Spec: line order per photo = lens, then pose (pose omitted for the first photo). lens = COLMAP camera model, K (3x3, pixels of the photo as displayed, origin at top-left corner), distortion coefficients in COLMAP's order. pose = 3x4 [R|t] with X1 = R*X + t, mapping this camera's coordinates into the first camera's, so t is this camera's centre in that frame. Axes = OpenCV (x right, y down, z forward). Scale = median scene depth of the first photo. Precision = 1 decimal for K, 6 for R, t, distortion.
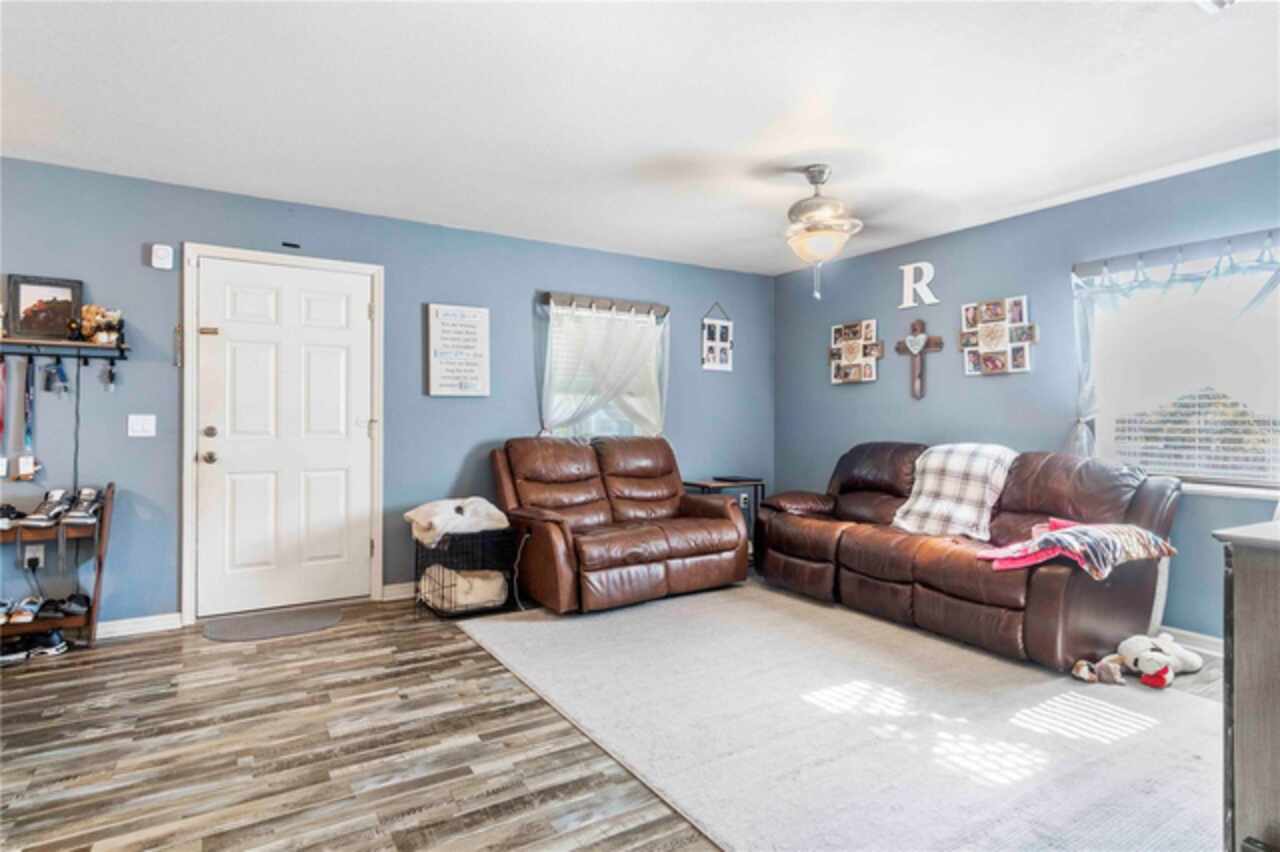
lens RADIAL K [[671.6, 0, 641.9], [0, 671.6, 417.1], [0, 0, 1]] dist [0.007084, 0.001020]
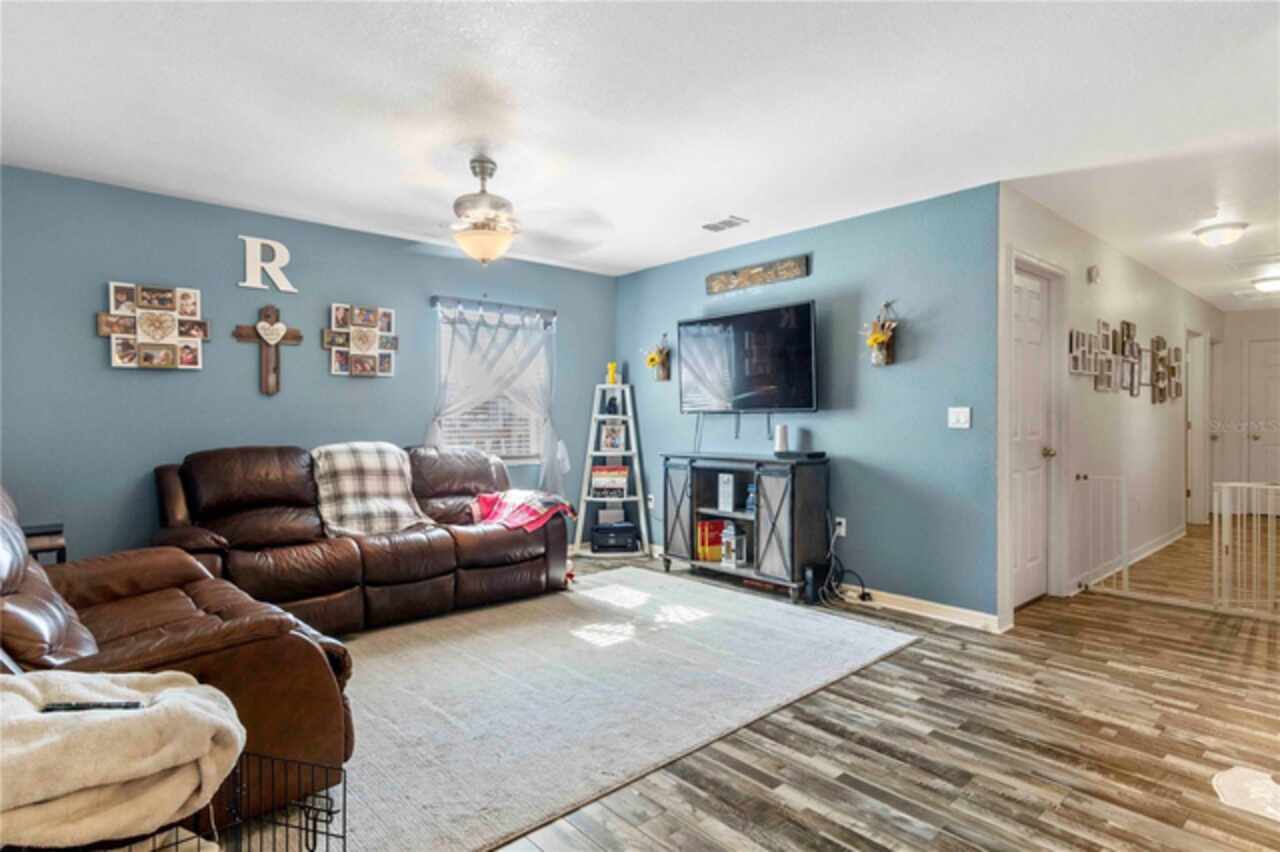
lens RADIAL K [[676.0, 0, 643.1], [0, 676.0, 422.7], [0, 0, 1]] dist [0.004510, 0.001933]
pose [[-0.172863, -0.010808, 0.984887, -0.643869], [-0.001057, 0.999941, 0.010787, -0.002219], [-0.984945, 0.000824, -0.172864, 0.796866]]
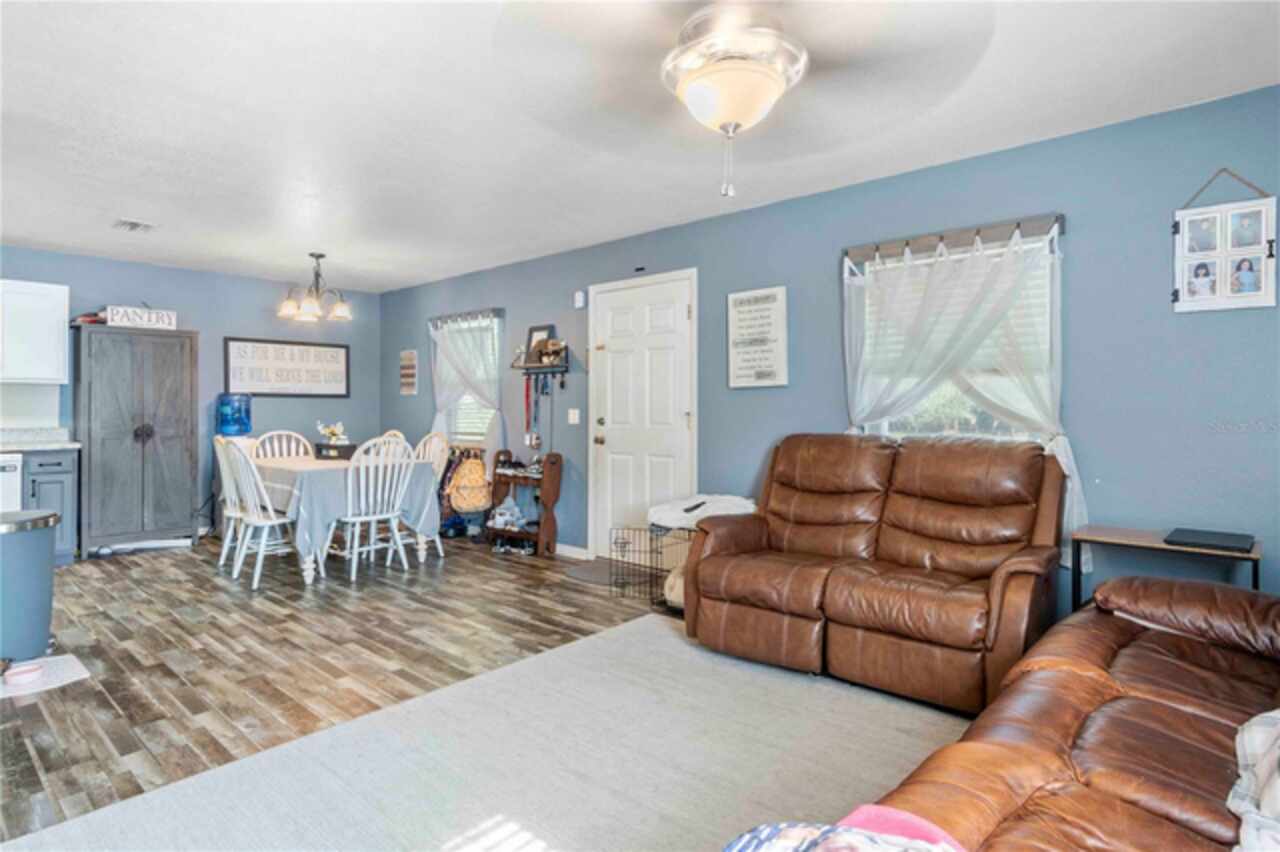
lens RADIAL K [[679.1, 0, 641.0], [0, 679.1, 410.4], [0, 0, 1]] dist [-0.000196, 0.001302]
pose [[0.280701, -0.002923, -0.959791, 0.653620], [0.004724, 0.999987, -0.001663, 0.002123], [0.959784, -0.004067, 0.280711, 0.652154]]
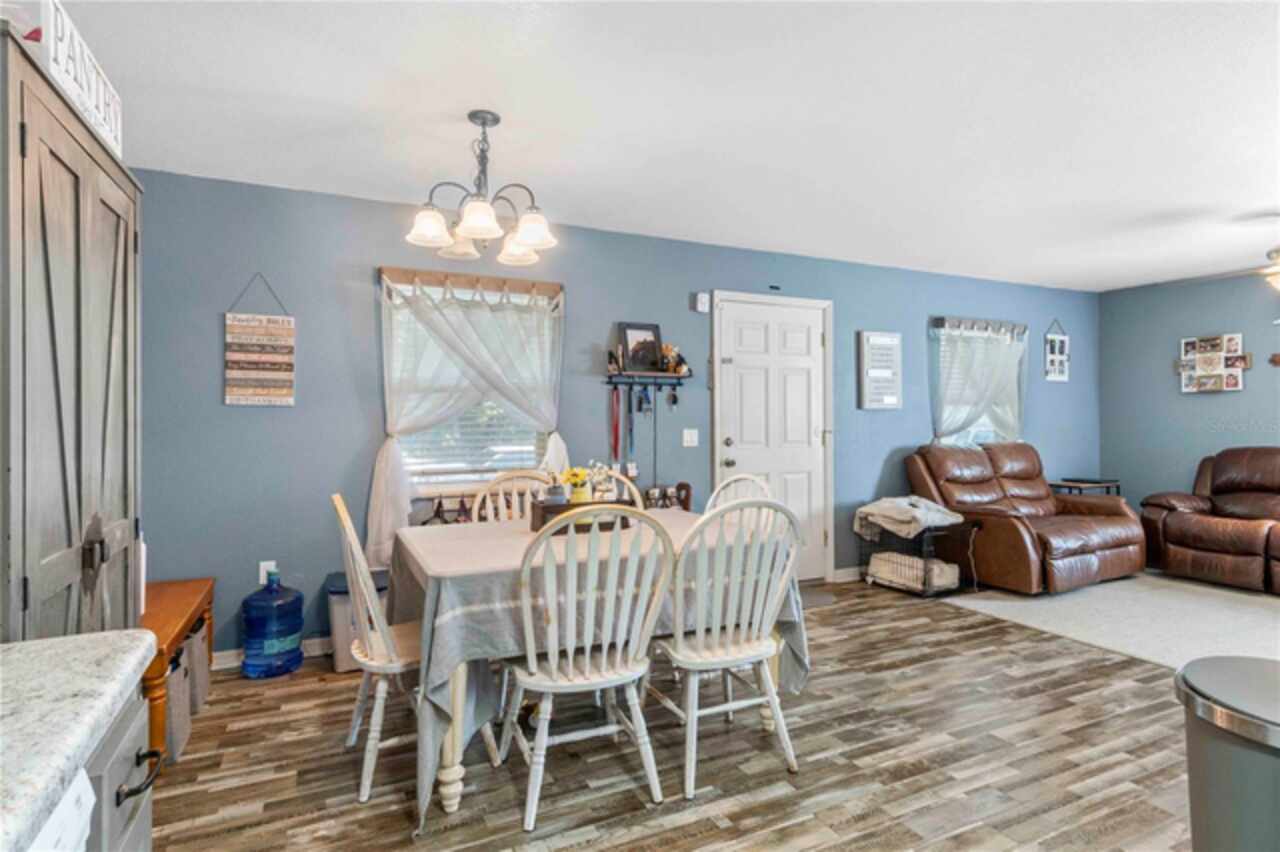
lens RADIAL K [[676.0, 0, 643.1], [0, 676.0, 422.7], [0, 0, 1]] dist [0.004510, 0.001933]
pose [[0.994967, -0.007491, -0.099927, -0.633464], [0.008482, 0.999919, 0.009494, -0.025382], [0.099847, -0.010294, 0.994950, -0.233419]]
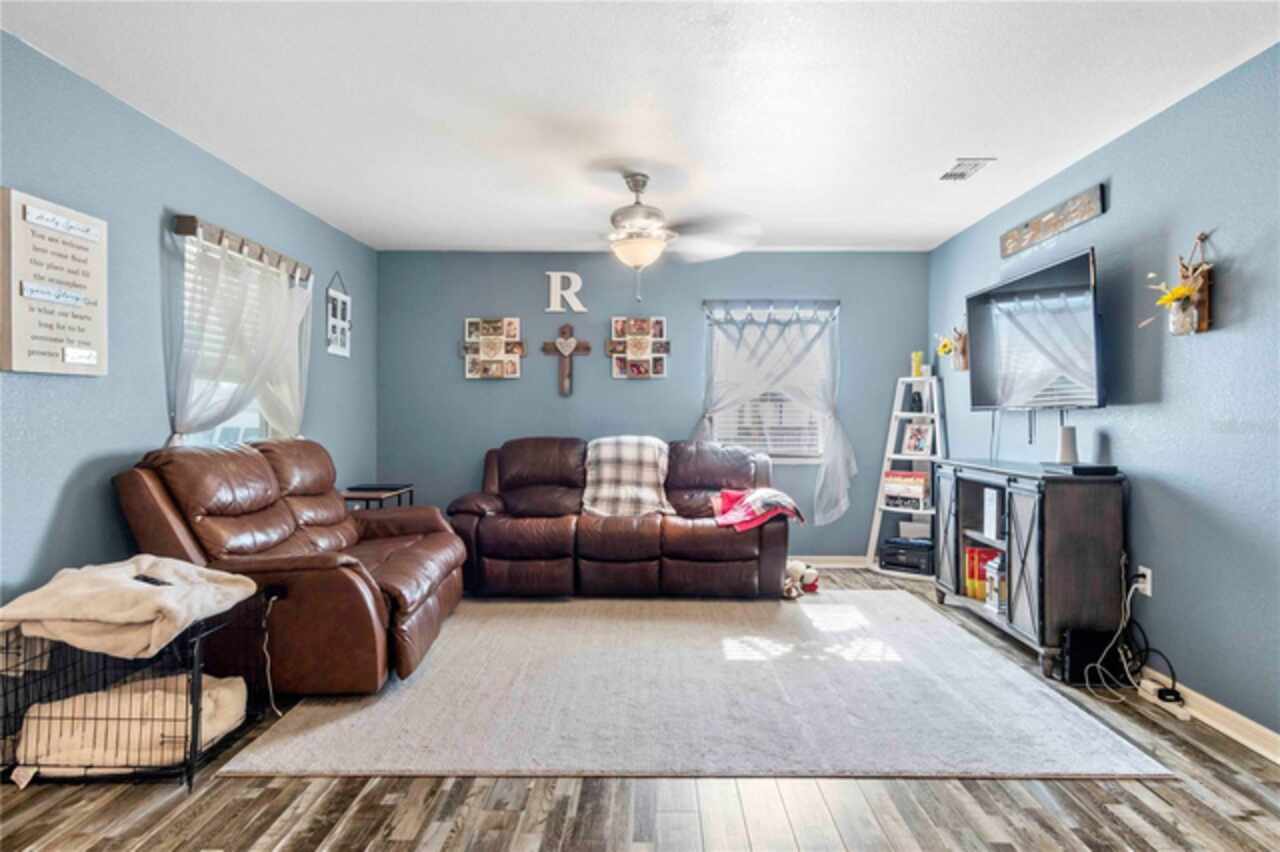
lens RADIAL K [[679.1, 0, 641.0], [0, 679.1, 410.4], [0, 0, 1]] dist [-0.000196, 0.001302]
pose [[0.542895, 0.003483, 0.839793, -0.530508], [-0.001870, 0.999994, -0.002939, -0.002345], [-0.839798, 0.000025, 0.542898, 0.355238]]
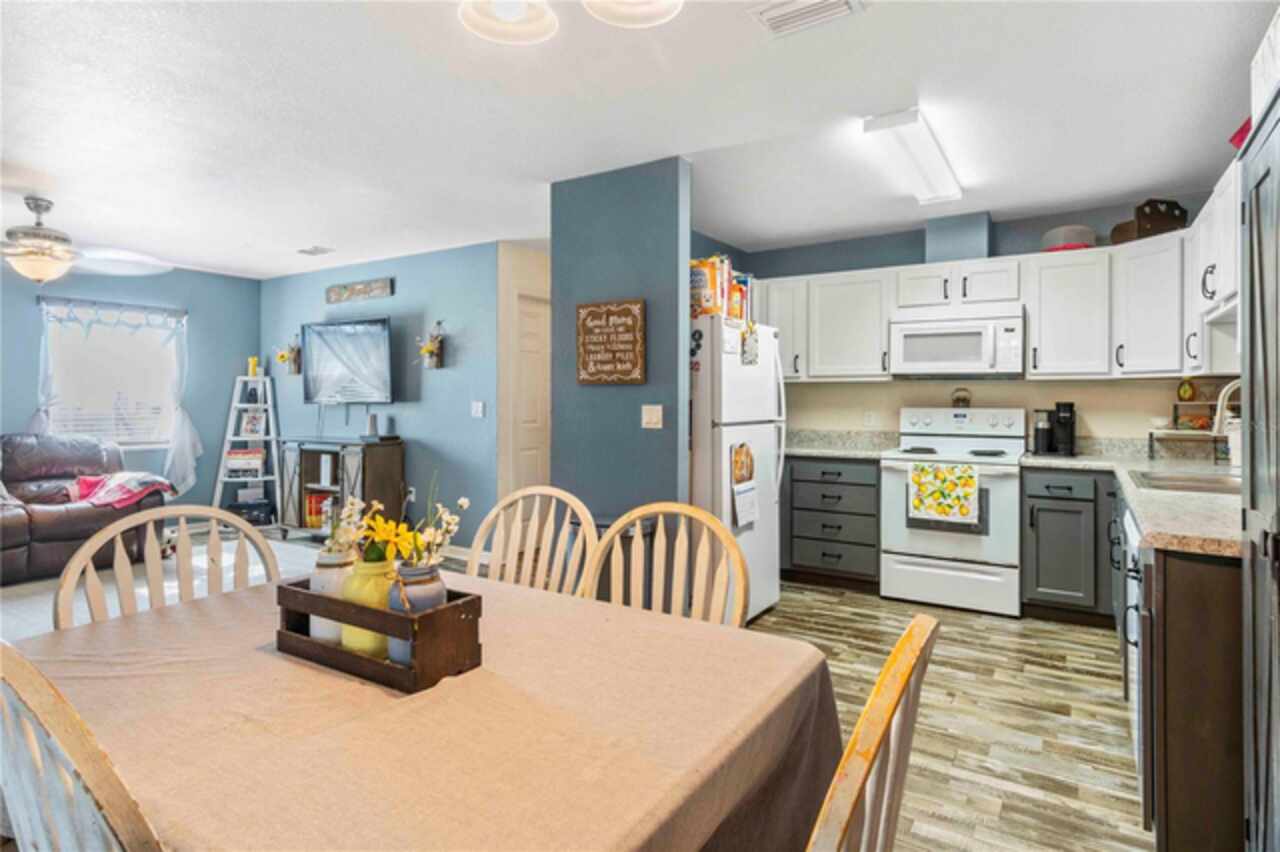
lens RADIAL K [[686.9, 0, 647.8], [0, 686.9, 395.2], [0, 0, 1]] dist [0.003785, 0.002084]
pose [[-0.437203, -0.000986, 0.899362, -1.102811], [-0.005963, 0.999981, -0.001802, -0.026784], [-0.899343, -0.006151, -0.437200, 0.478776]]
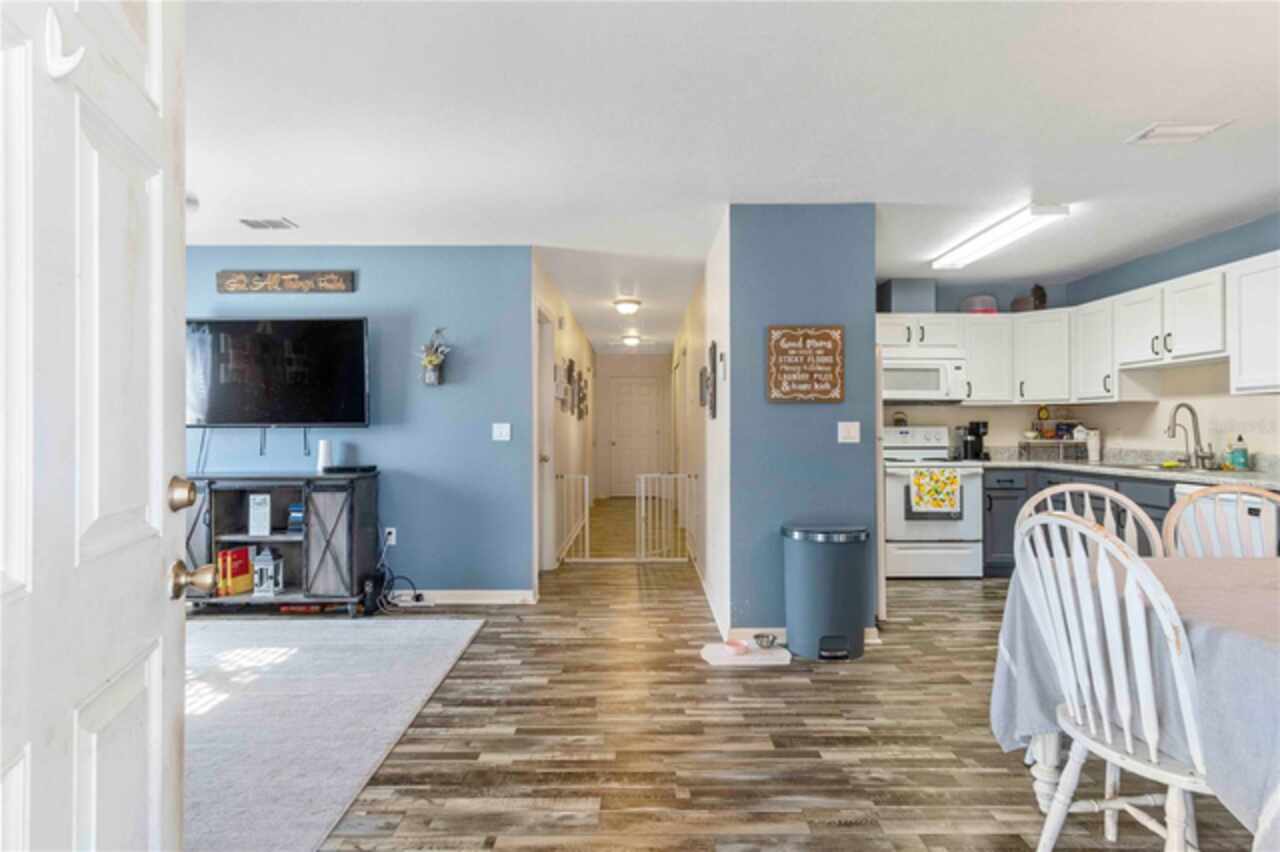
lens RADIAL K [[676.0, 0, 643.1], [0, 676.0, 422.7], [0, 0, 1]] dist [0.004510, 0.001933]
pose [[-0.851664, 0.001678, 0.524086, -0.588408], [-0.002165, 0.999975, -0.006719, -0.007939], [-0.524084, -0.006857, -0.851639, 1.043541]]
